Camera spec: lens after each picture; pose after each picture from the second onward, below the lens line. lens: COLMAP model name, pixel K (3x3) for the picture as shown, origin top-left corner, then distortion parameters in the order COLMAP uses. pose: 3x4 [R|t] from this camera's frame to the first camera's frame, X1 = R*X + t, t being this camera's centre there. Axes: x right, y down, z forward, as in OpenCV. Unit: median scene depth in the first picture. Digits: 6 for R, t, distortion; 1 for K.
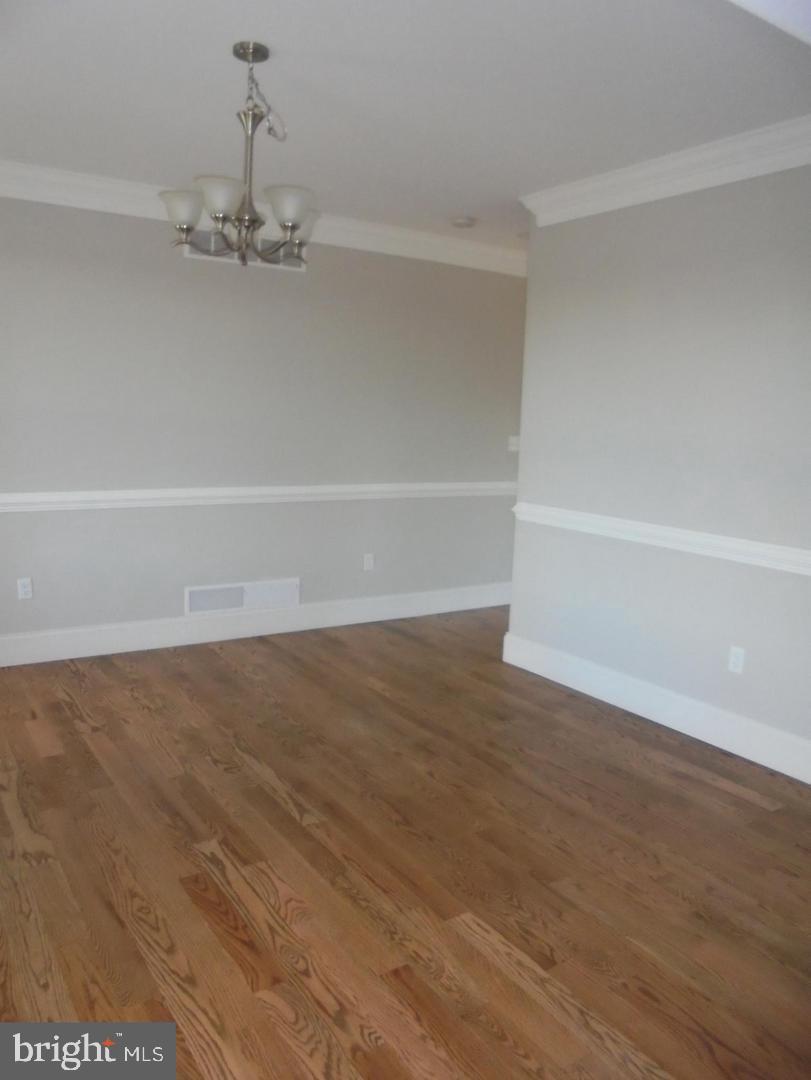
lens RADIAL K [[812.1, 0, 388.6], [0, 812.1, 538.9], [0, 0, 1]] dist [-0.154936, 0.145709]
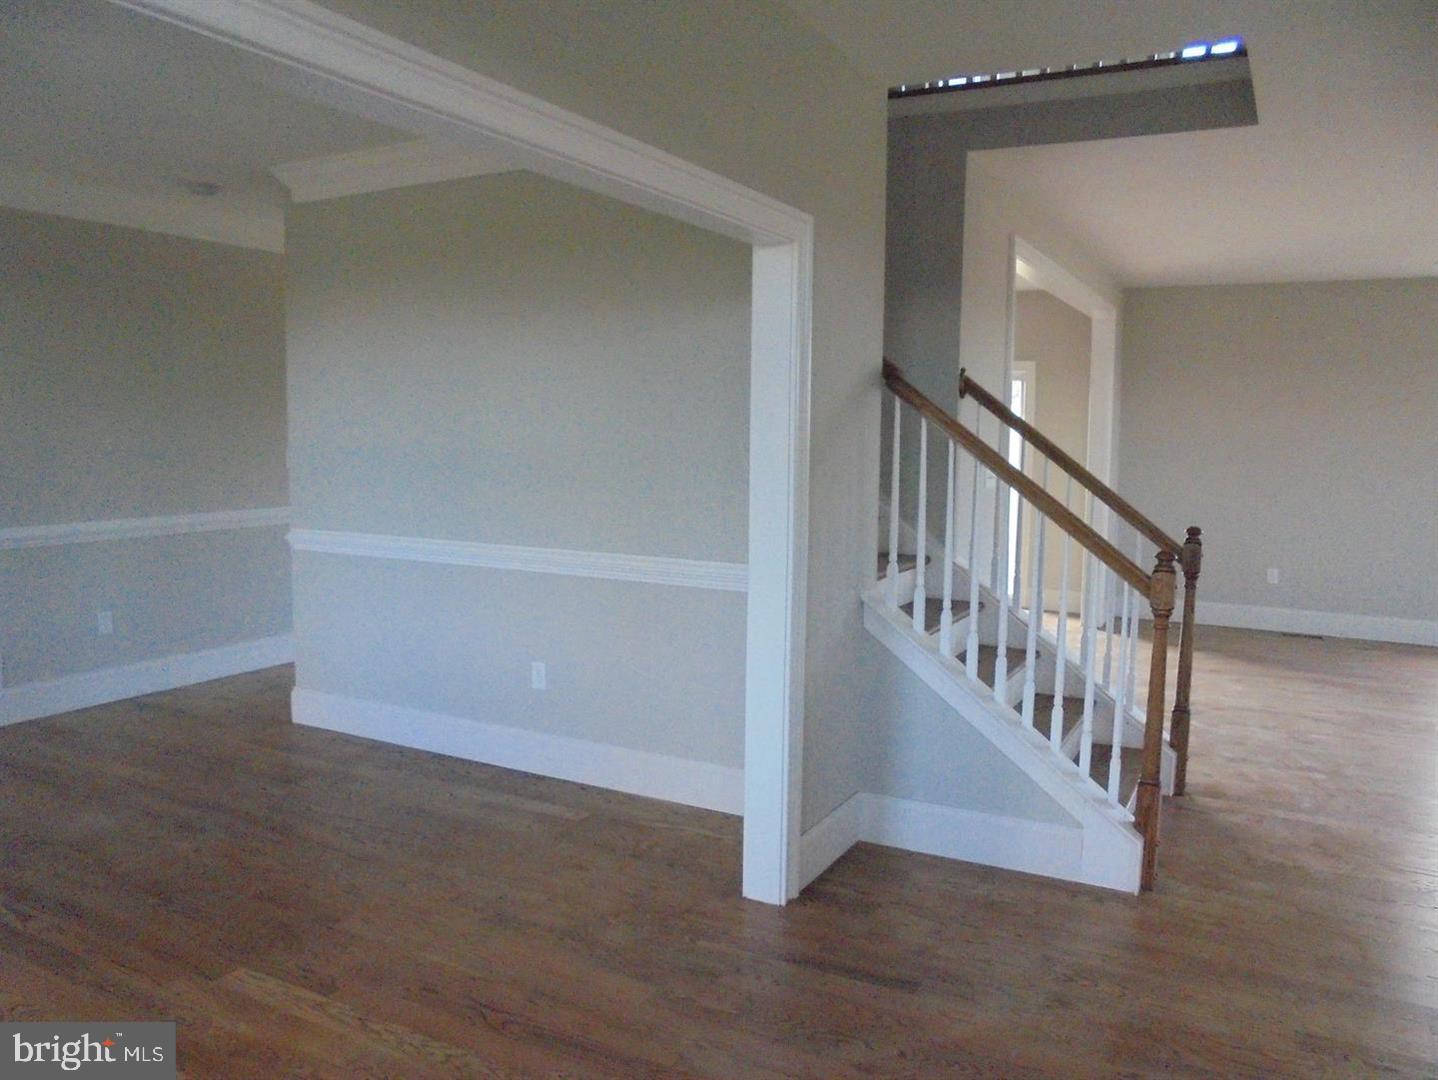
lens RADIAL K [[1084.0, 0, 717.8], [0, 1084.0, 550.2], [0, 0, 1]] dist [-0.136652, 0.116158]
pose [[0.876387, -0.075879, 0.475593, 0.031089], [0.089113, 0.996007, -0.005302, 0.031744], [-0.473292, 0.047028, 0.879649, -0.243957]]
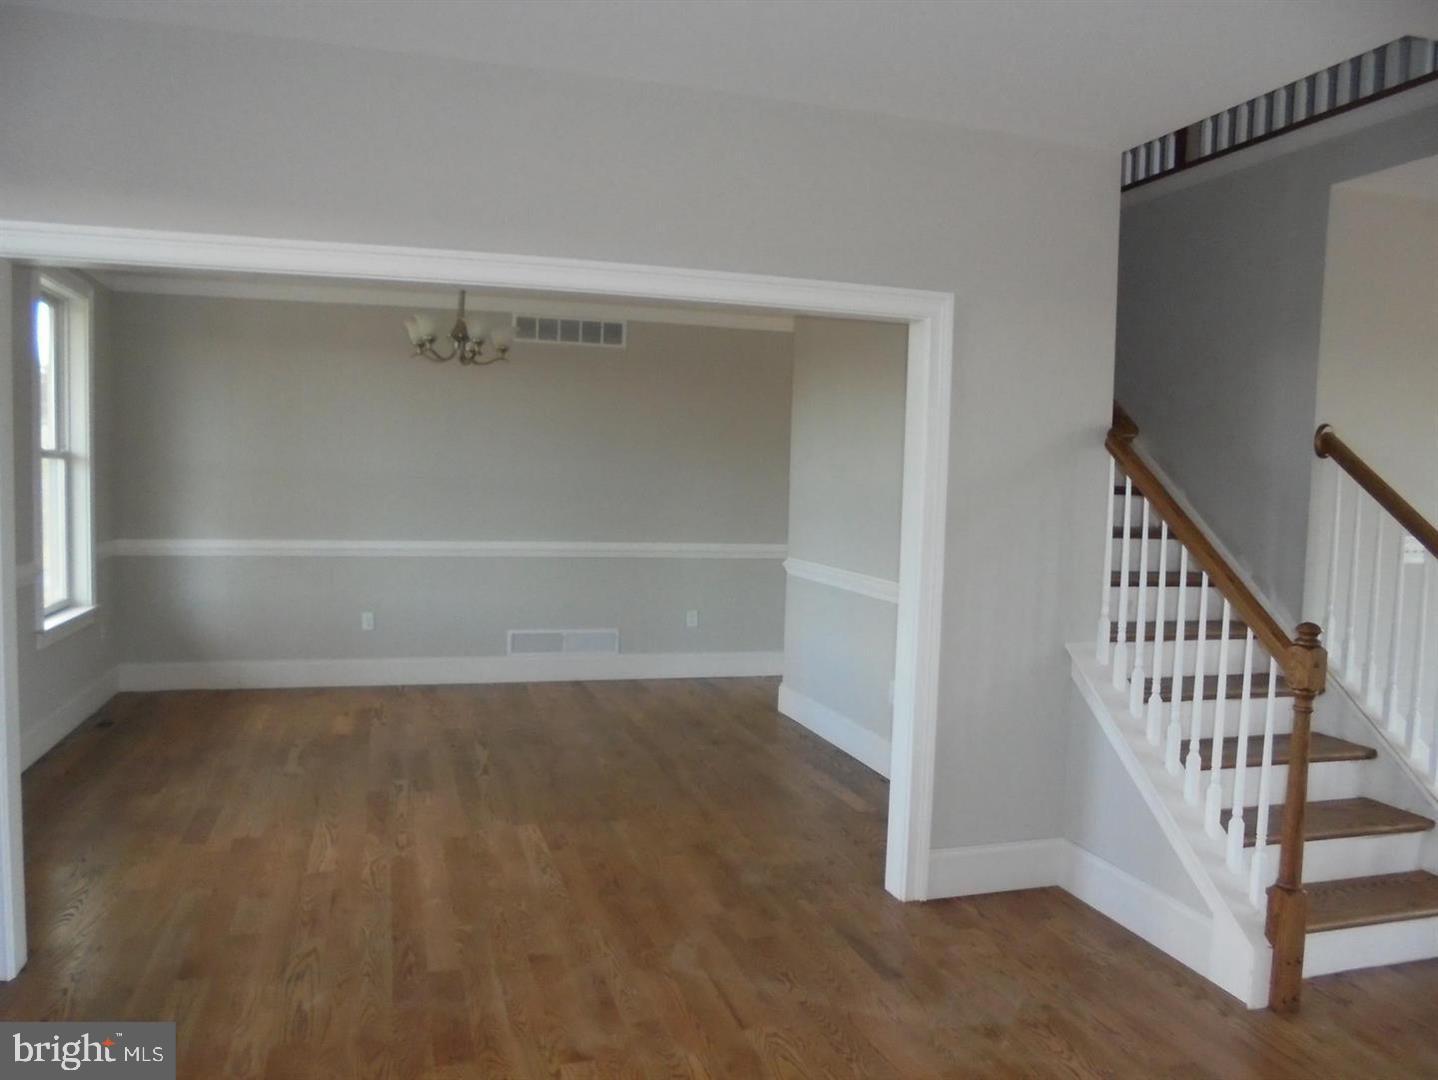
lens RADIAL K [[1084.0, 0, 717.8], [0, 1084.0, 550.2], [0, 0, 1]] dist [-0.136652, 0.116158]
pose [[0.960934, 0.012954, -0.276473, 0.644583], [-0.038052, 0.995602, -0.085606, 0.097142], [0.274148, 0.092782, 0.957201, -0.534314]]
